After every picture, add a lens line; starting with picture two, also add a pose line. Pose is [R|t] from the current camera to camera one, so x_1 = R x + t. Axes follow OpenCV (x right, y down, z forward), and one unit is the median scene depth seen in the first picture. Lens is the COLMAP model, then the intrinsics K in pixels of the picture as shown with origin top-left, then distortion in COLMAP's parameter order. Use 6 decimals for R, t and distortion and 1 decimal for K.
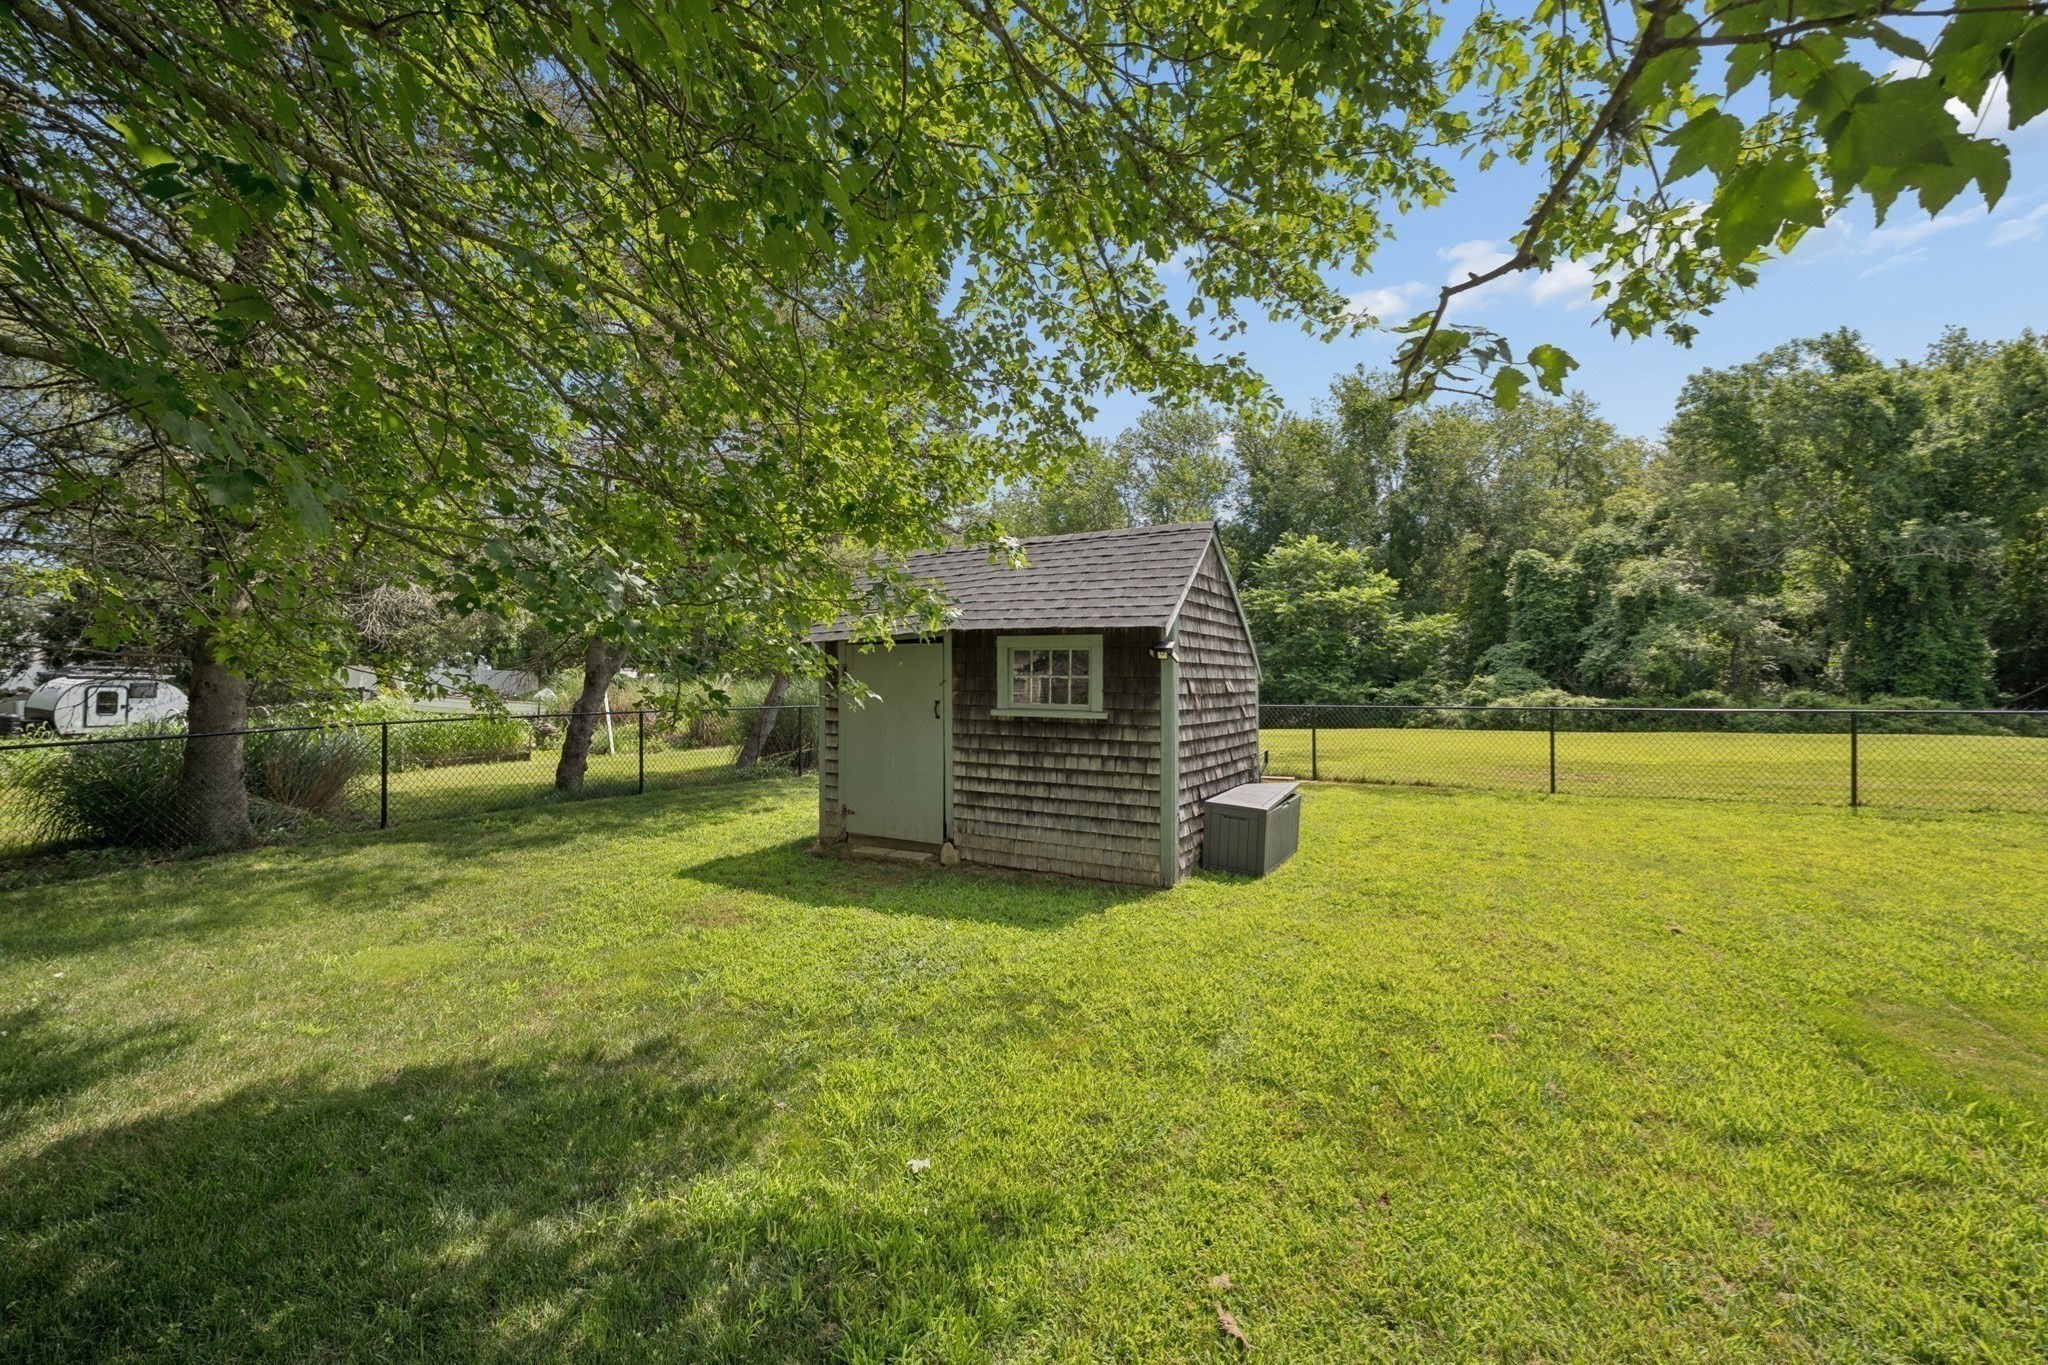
lens RADIAL K [[840.0, 0, 1029.2], [0, 840.0, 687.5], [0, 0, 1]] dist [-0.000060, 0.000146]
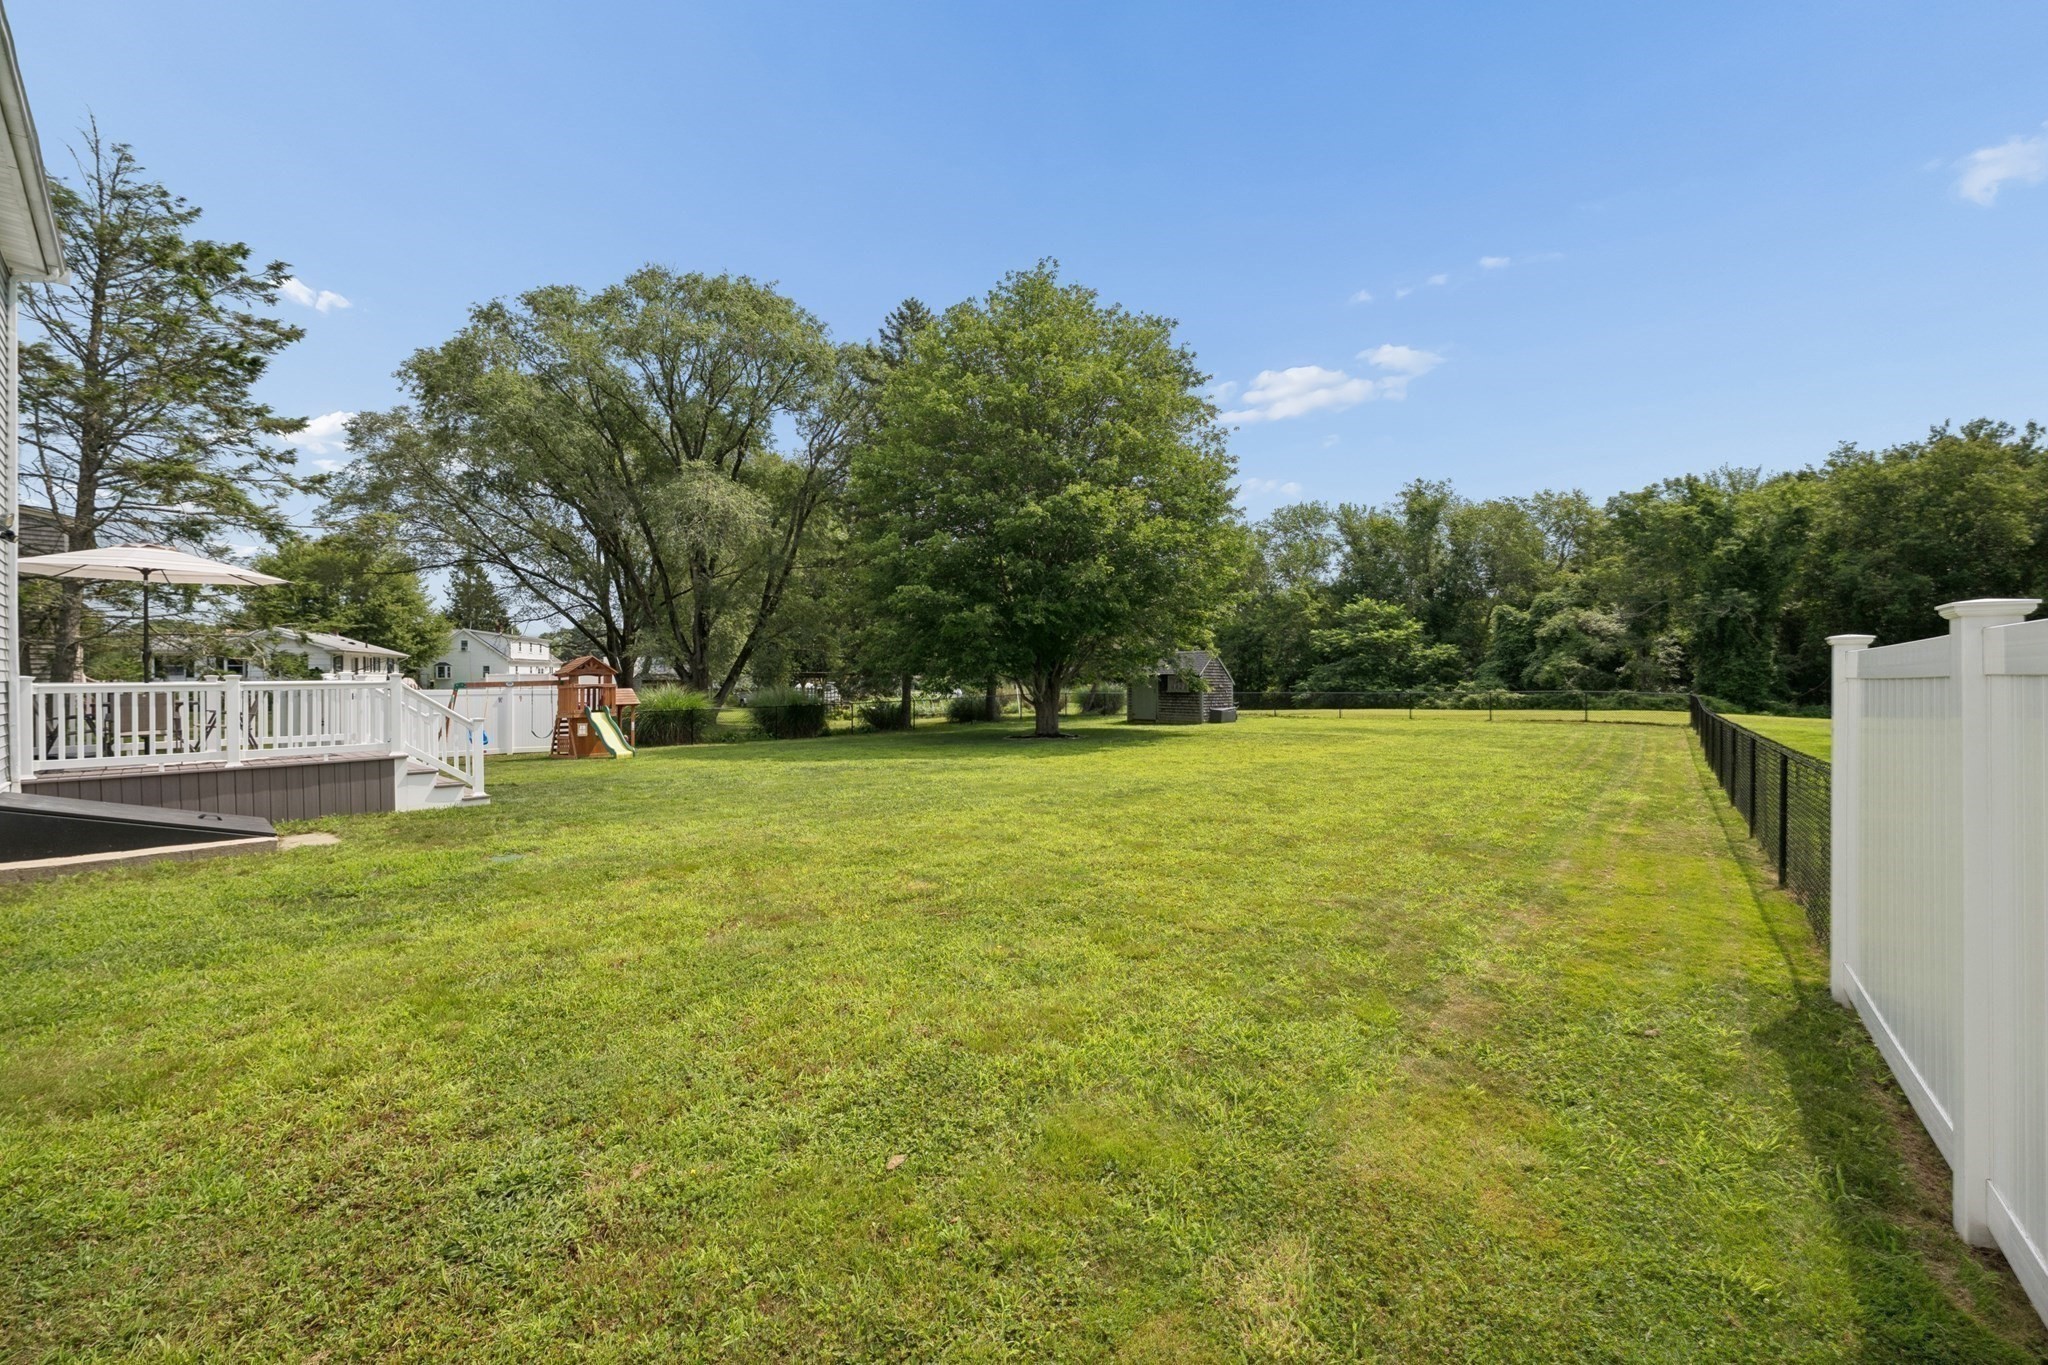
lens RADIAL K [[840.0, 0, 1029.2], [0, 840.0, 687.5], [0, 0, 1]] dist [-0.000060, 0.000146]
pose [[0.973643, 0.003038, -0.228056, 0.062283], [-0.003257, 0.999995, -0.000583, 0.002759], [0.228053, 0.001311, 0.973648, -0.855770]]
